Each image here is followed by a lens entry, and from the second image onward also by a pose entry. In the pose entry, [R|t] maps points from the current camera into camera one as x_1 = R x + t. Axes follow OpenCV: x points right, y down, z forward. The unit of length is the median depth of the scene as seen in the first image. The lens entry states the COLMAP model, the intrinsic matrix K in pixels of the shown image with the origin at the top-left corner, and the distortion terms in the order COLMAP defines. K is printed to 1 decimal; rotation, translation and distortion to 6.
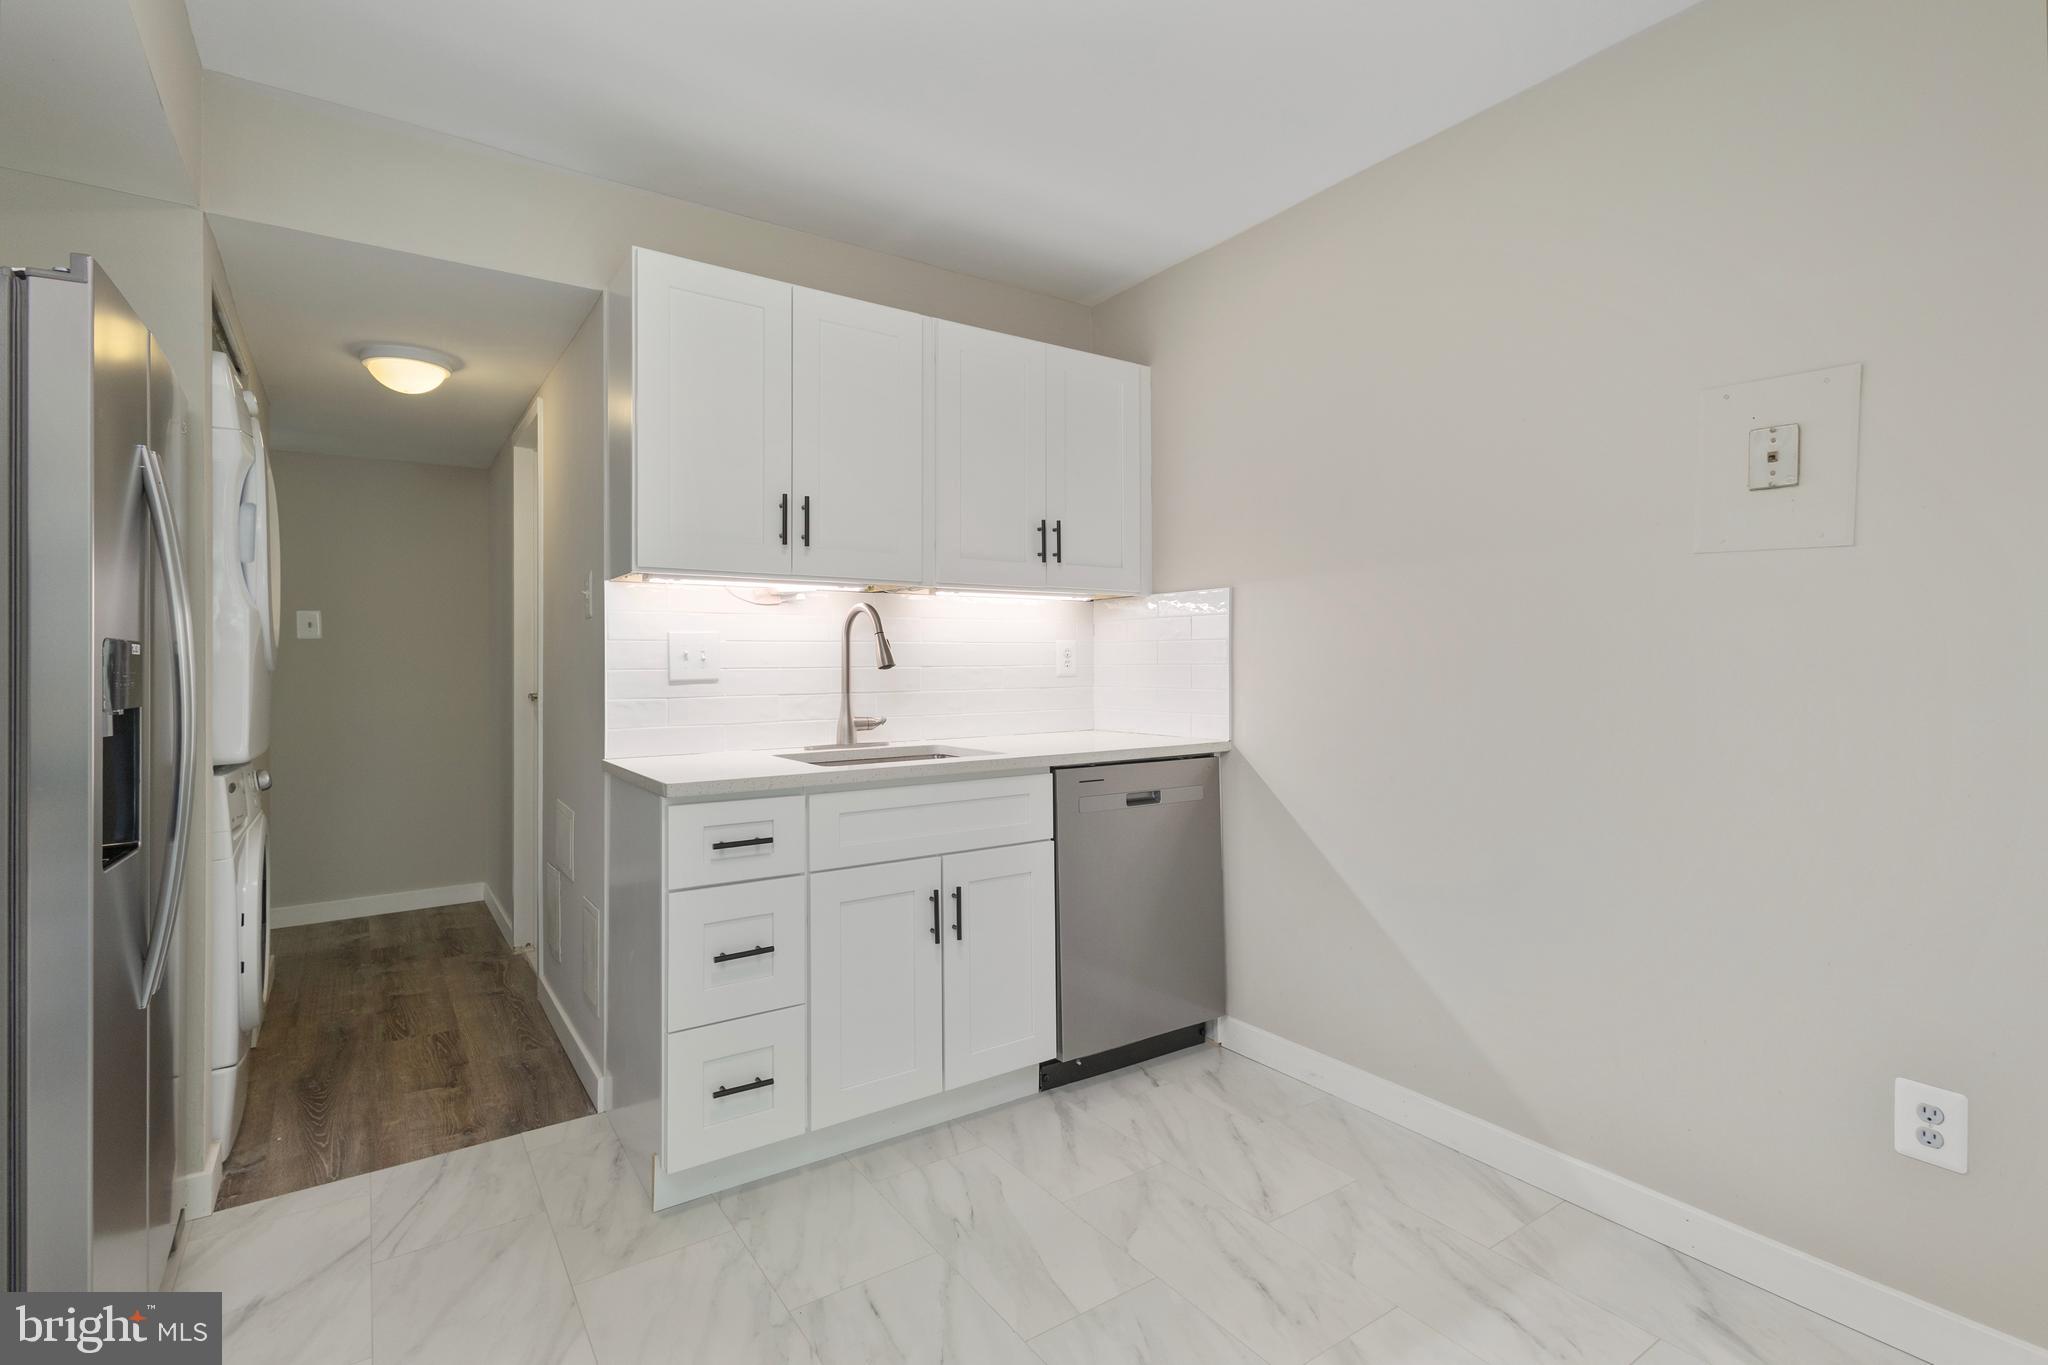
lens RADIAL K [[952.0, 0, 1030.1], [0, 952.0, 653.8], [0, 0, 1]] dist [0.008409, -0.000500]
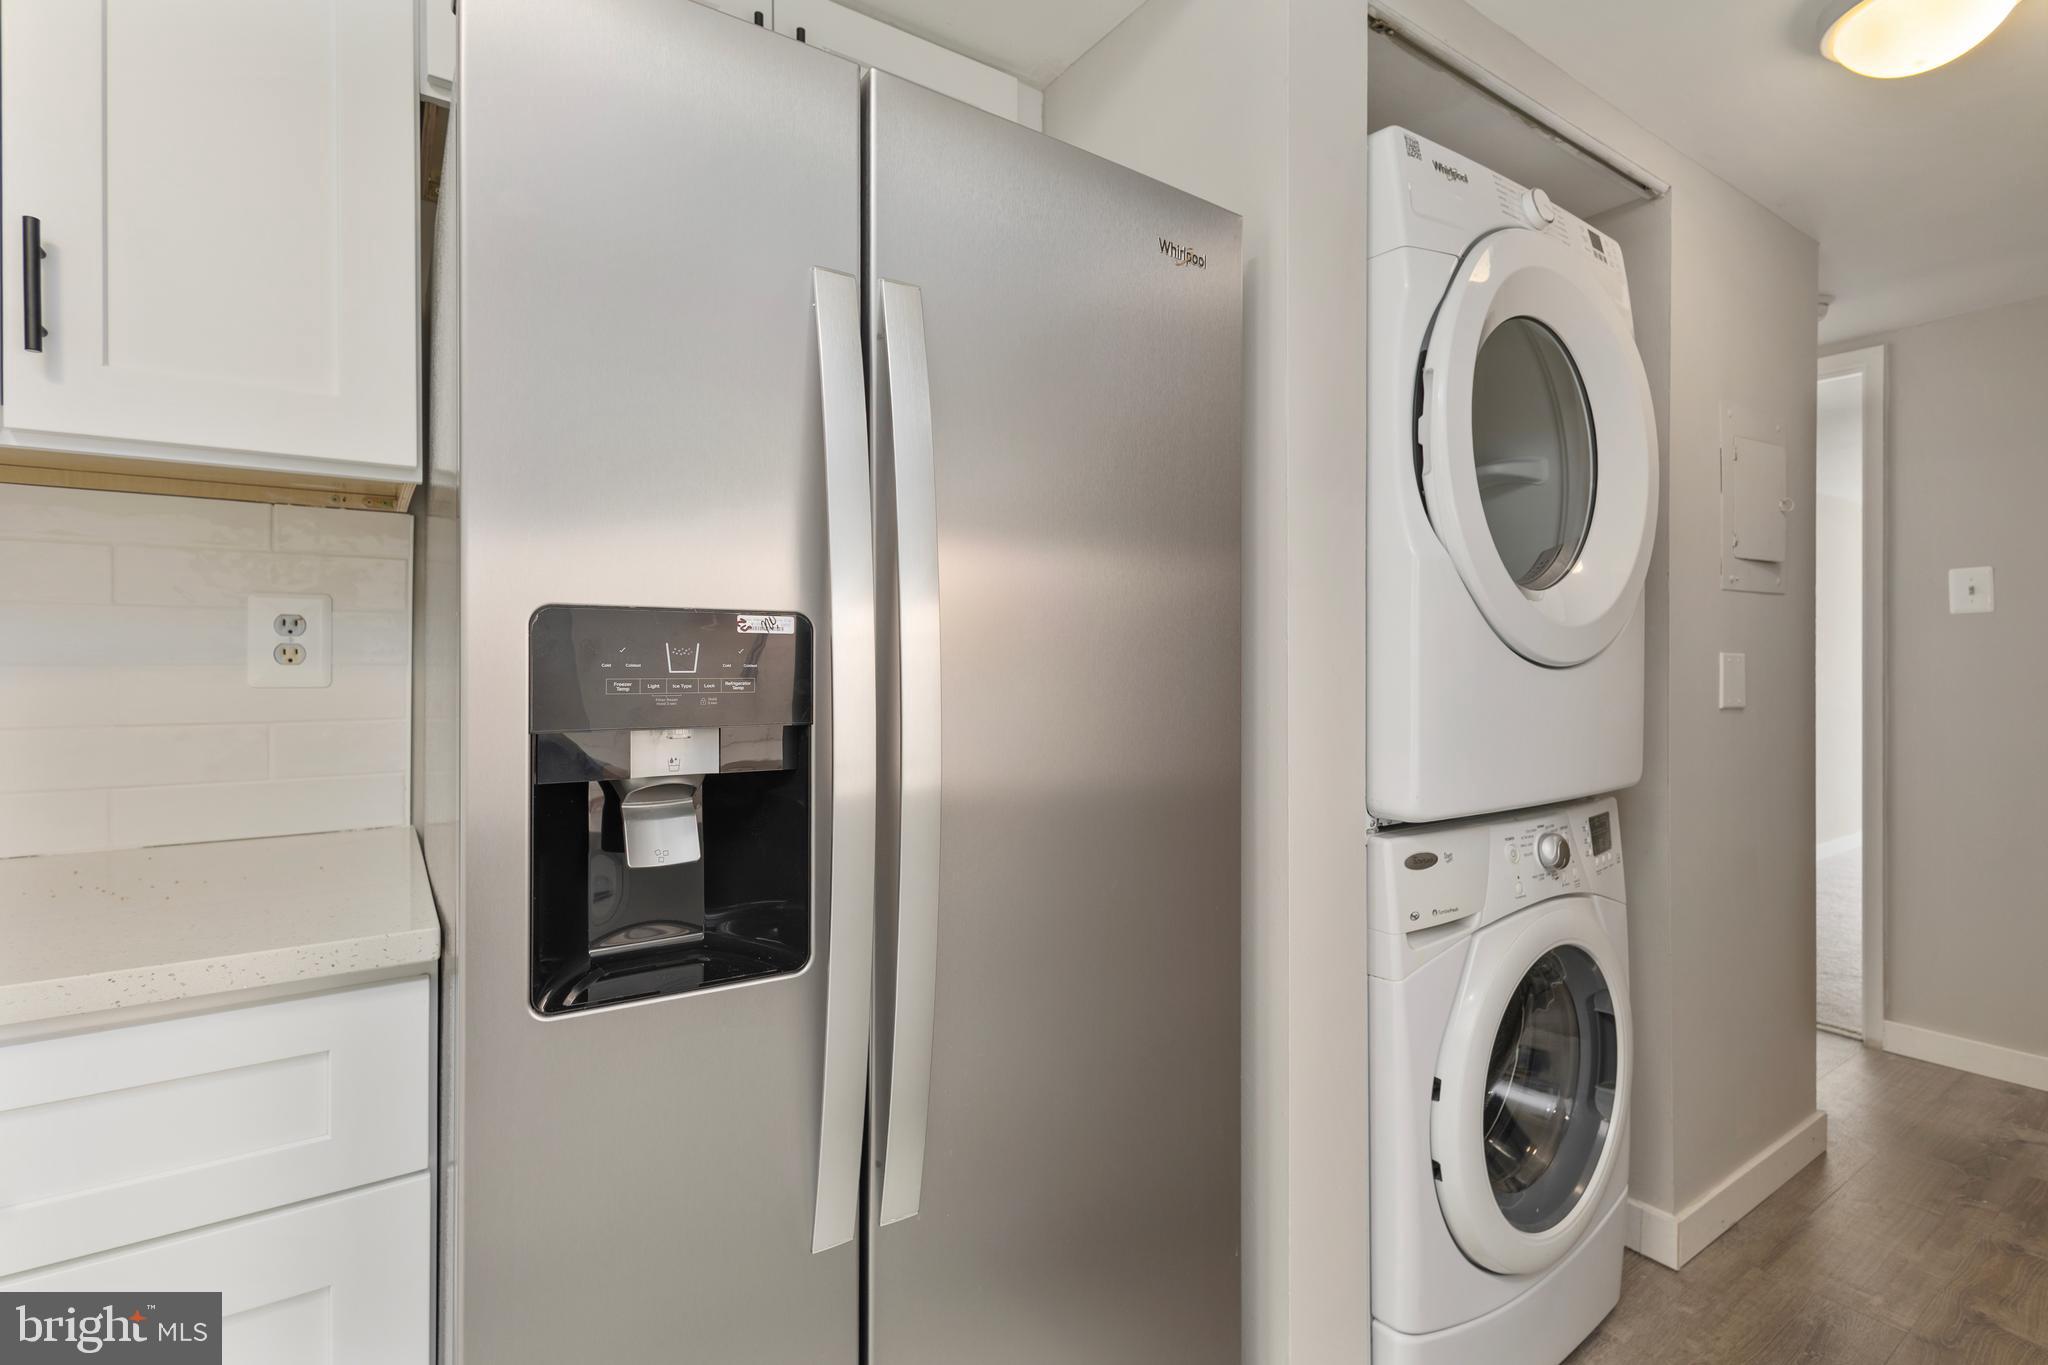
lens RADIAL K [[961.9, 0, 1032.9], [0, 961.9, 663.9], [0, 0, 1]] dist [0.008835, -0.001599]
pose [[-0.003868, 0.008374, -0.999957, -0.214424], [0.011783, 0.999896, 0.008328, 0.008797], [0.999923, -0.011750, -0.003966, 0.692631]]
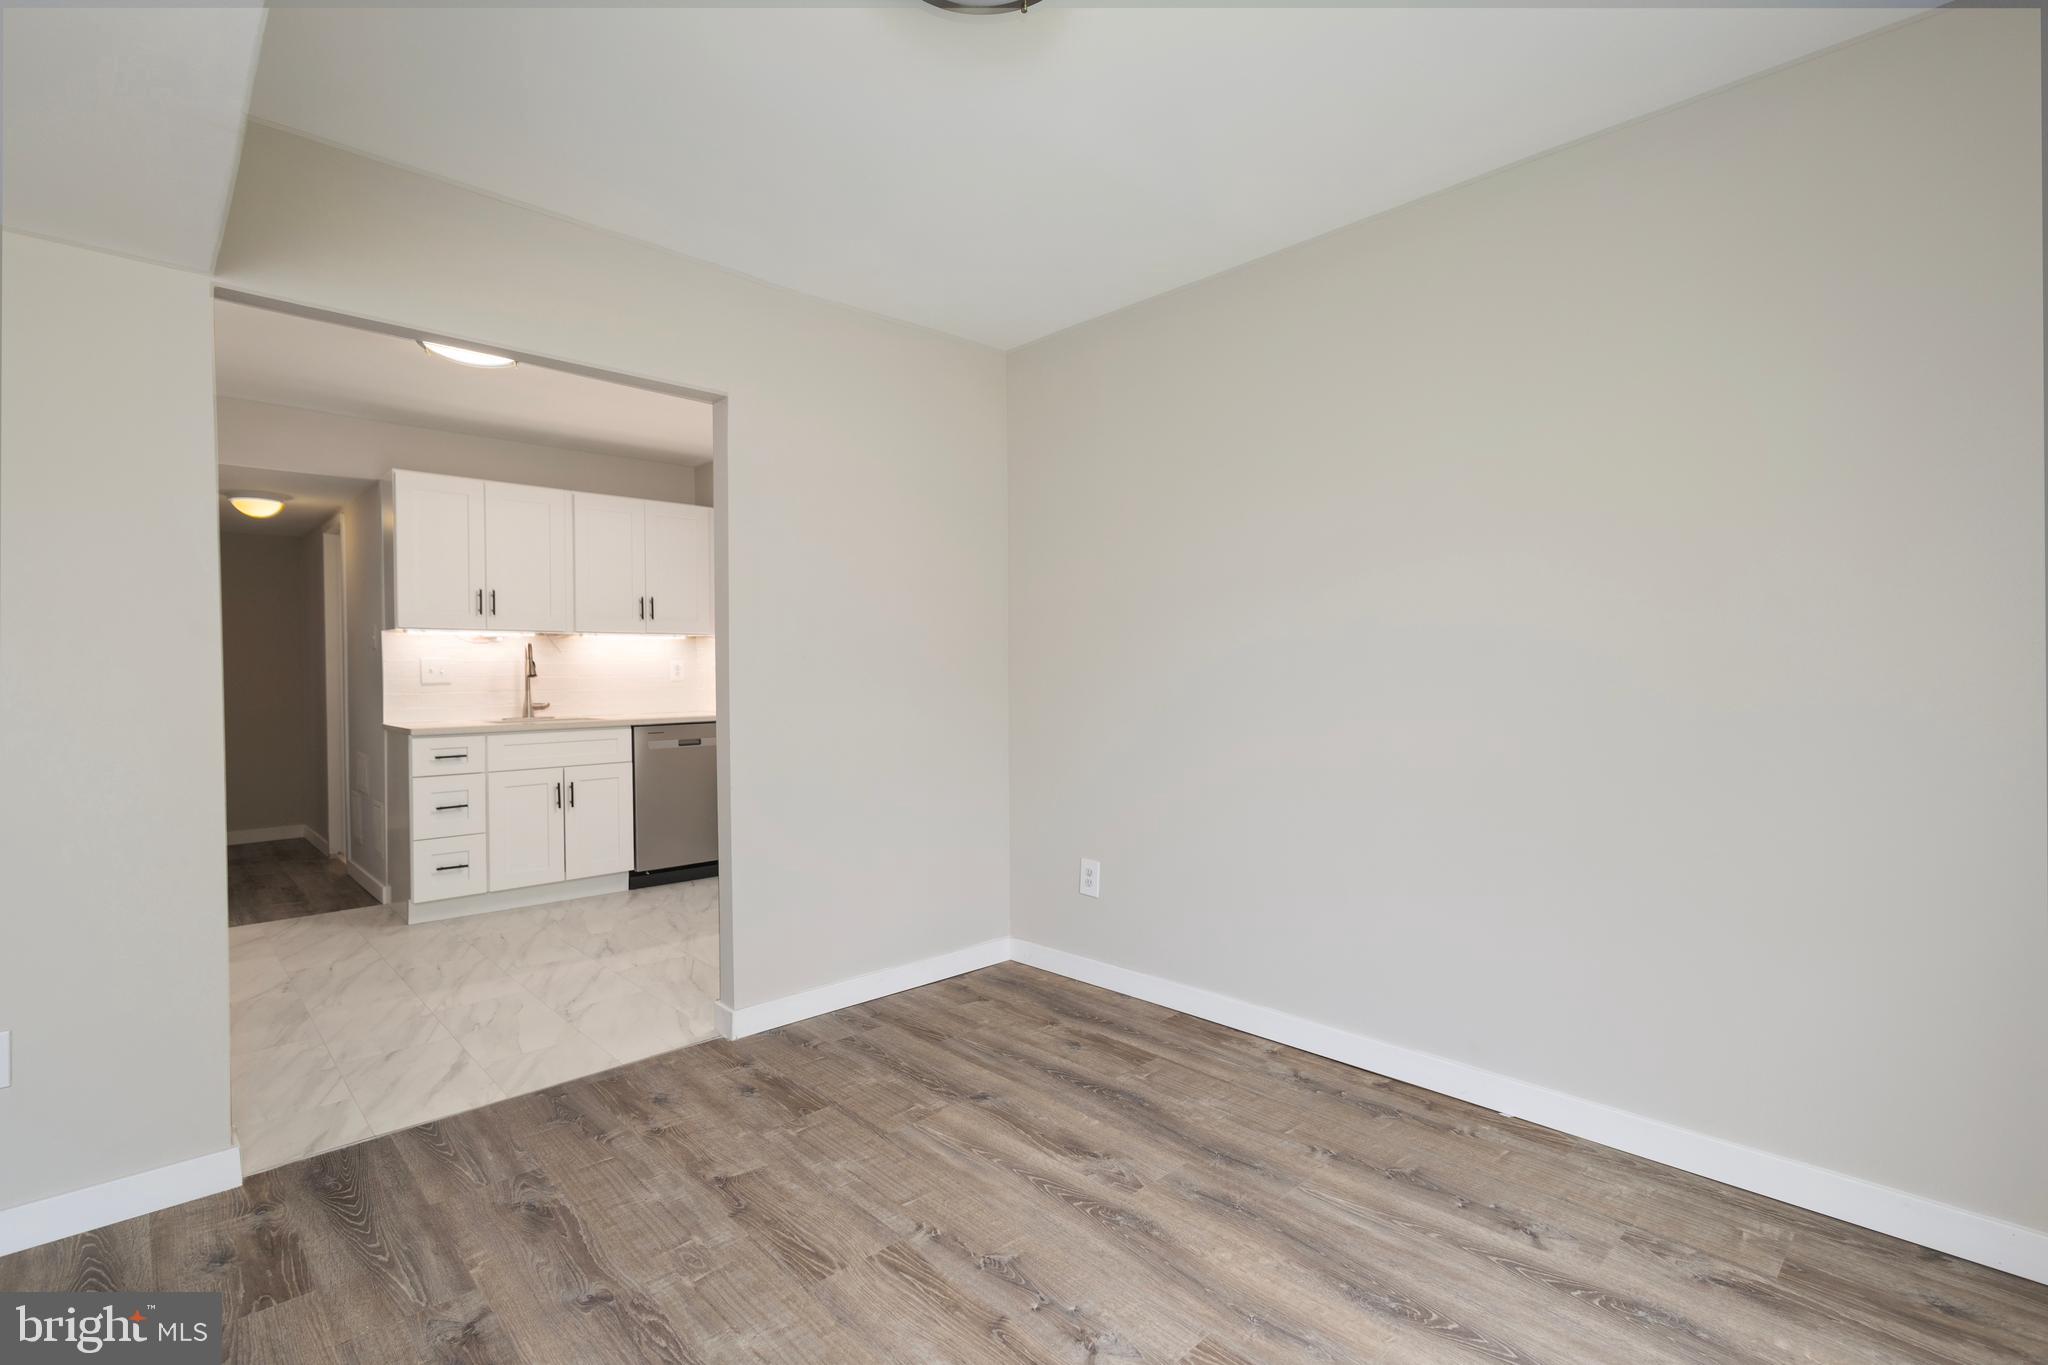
lens RADIAL K [[940.4, 0, 1026.3], [0, 940.4, 683.3], [0, 0, 1]] dist [0.011151, -0.001204]
pose [[0.988452, -0.003132, 0.151505, 0.553342], [-0.000550, 0.999706, 0.024259, -0.018309], [-0.151536, -0.024063, 0.988159, -1.091898]]
